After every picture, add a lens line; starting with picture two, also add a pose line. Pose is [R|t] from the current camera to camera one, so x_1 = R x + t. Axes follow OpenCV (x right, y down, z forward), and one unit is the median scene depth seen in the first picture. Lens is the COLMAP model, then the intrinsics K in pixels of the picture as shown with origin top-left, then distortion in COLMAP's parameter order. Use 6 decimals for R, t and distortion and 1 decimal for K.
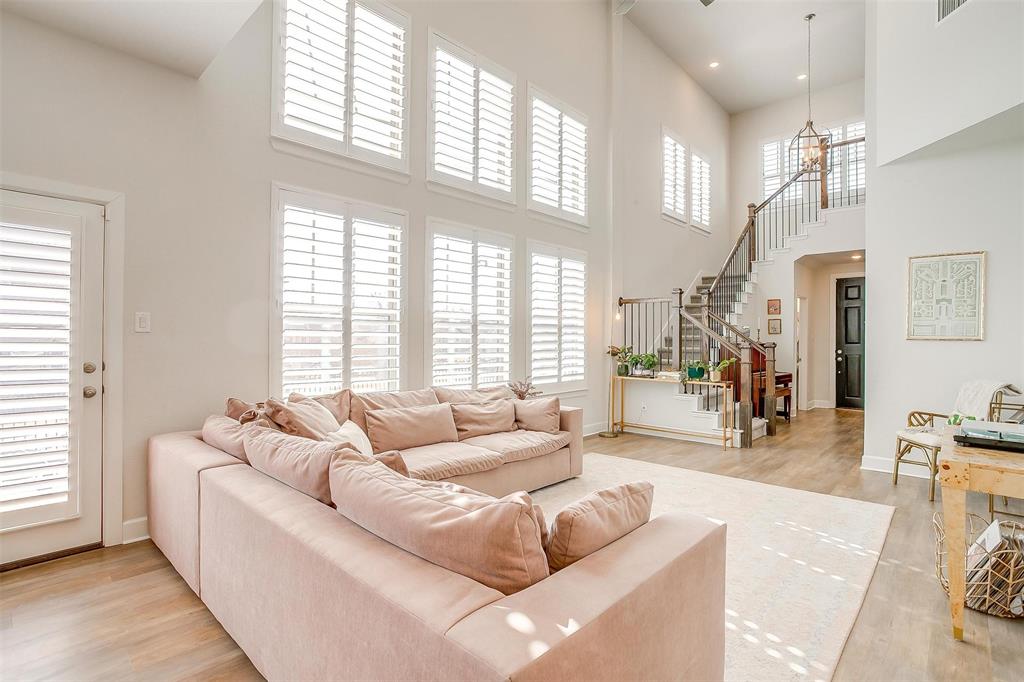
lens RADIAL K [[500.2, 0, 516.2], [0, 500.2, 340.5], [0, 0, 1]] dist [-0.055014, 0.027026]
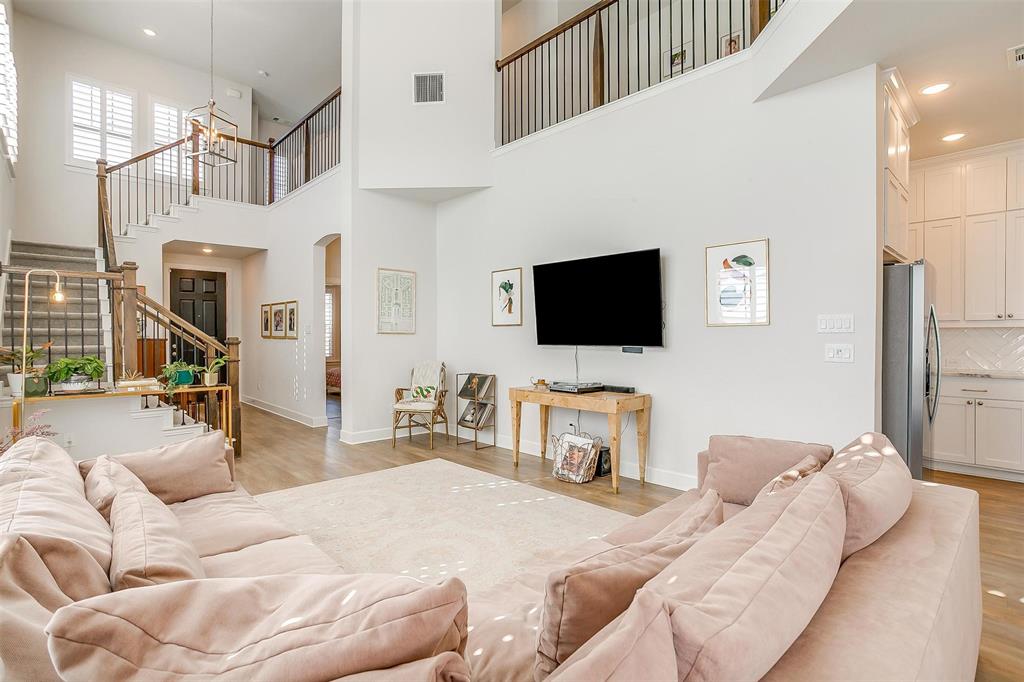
lens RADIAL K [[500.2, 0, 504.4], [0, 500.2, 338.6], [0, 0, 1]] dist [-0.055014, 0.027026]
pose [[0.079245, -0.016069, 0.996726, -0.393302], [0.005503, 0.999862, 0.015682, -0.005870], [-0.996840, 0.004242, 0.079322, 0.487954]]
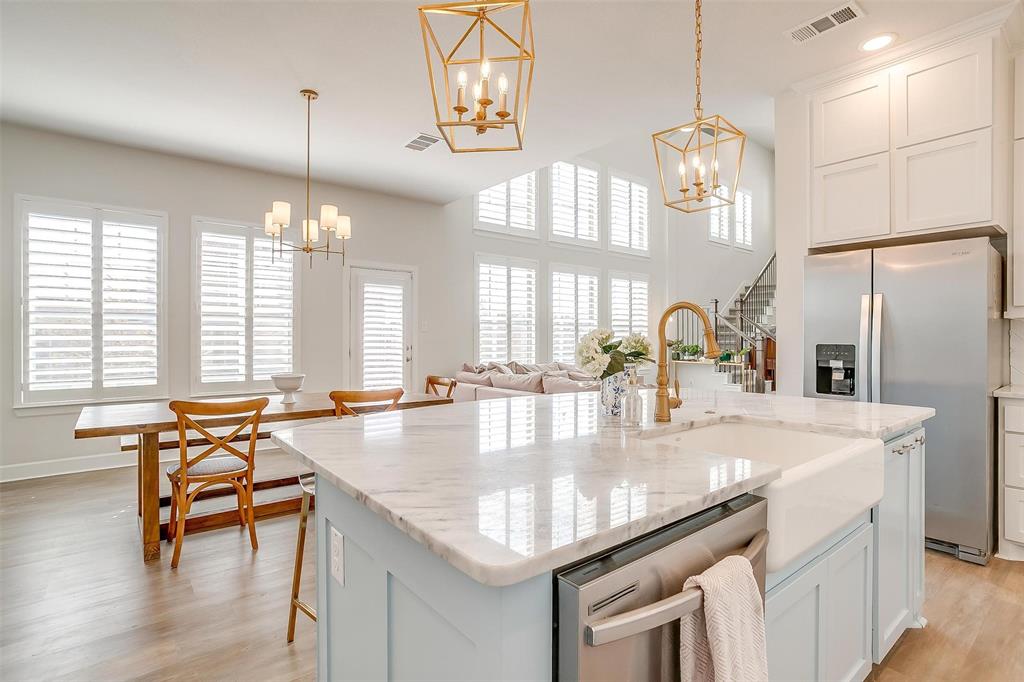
lens RADIAL K [[500.2, 0, 520.7], [0, 500.2, 338.3], [0, 0, 1]] dist [-0.055014, 0.027026]
pose [[0.989883, -0.006380, -0.141741, -0.030327], [0.005960, 0.999976, -0.003390, 0.011835], [0.141760, 0.002511, 0.989898, -0.590232]]
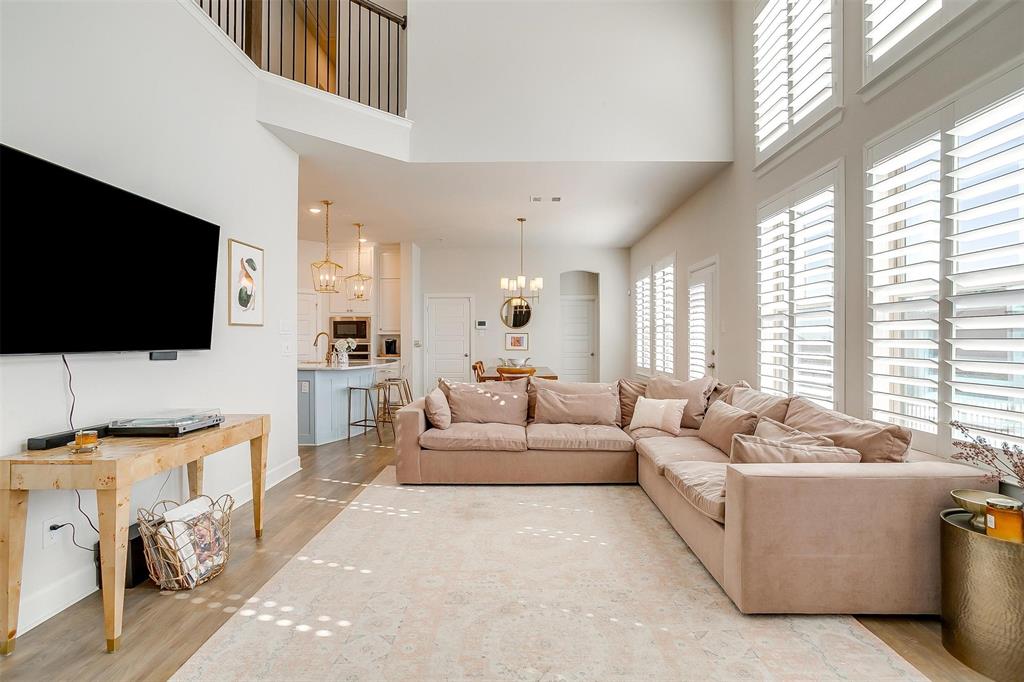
lens RADIAL K [[500.2, 0, 524.7], [0, 500.2, 341.3], [0, 0, 1]] dist [-0.055014, 0.027026]
pose [[-0.733696, -0.005259, -0.679457, 0.498864], [-0.006458, 0.999979, -0.000765, 0.008408], [0.679447, 0.003827, -0.733715, 0.997233]]
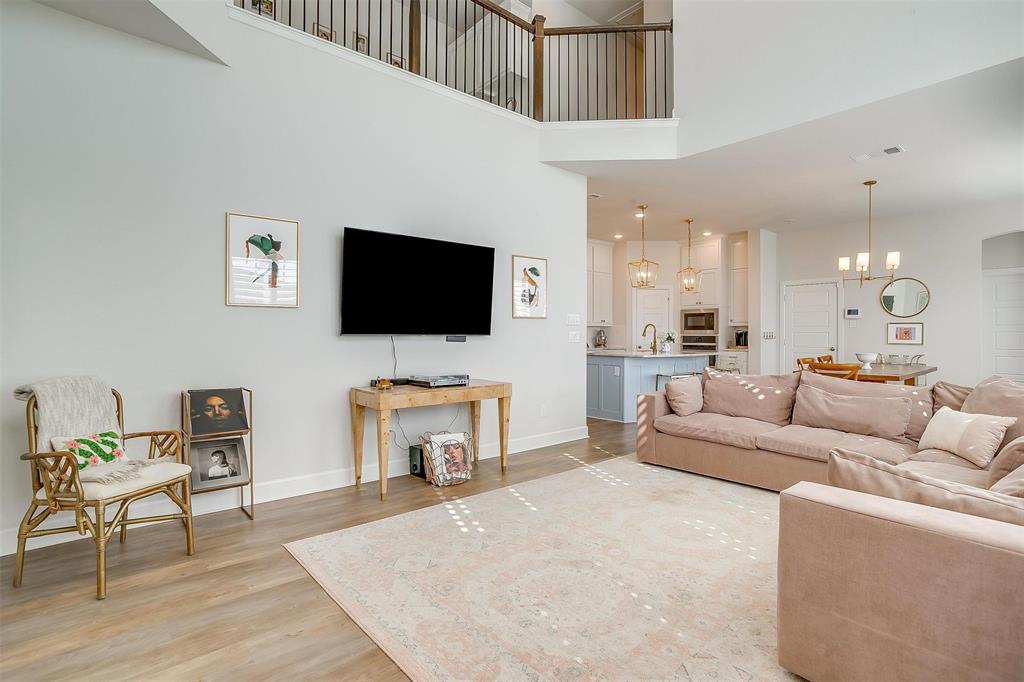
lens RADIAL K [[500.2, 0, 518.4], [0, 500.2, 334.7], [0, 0, 1]] dist [-0.055014, 0.027026]
pose [[-0.993902, -0.009703, 0.109839, 0.233331], [-0.009136, 0.999942, 0.005664, 0.013829], [-0.109887, 0.004626, -0.993933, 1.156969]]
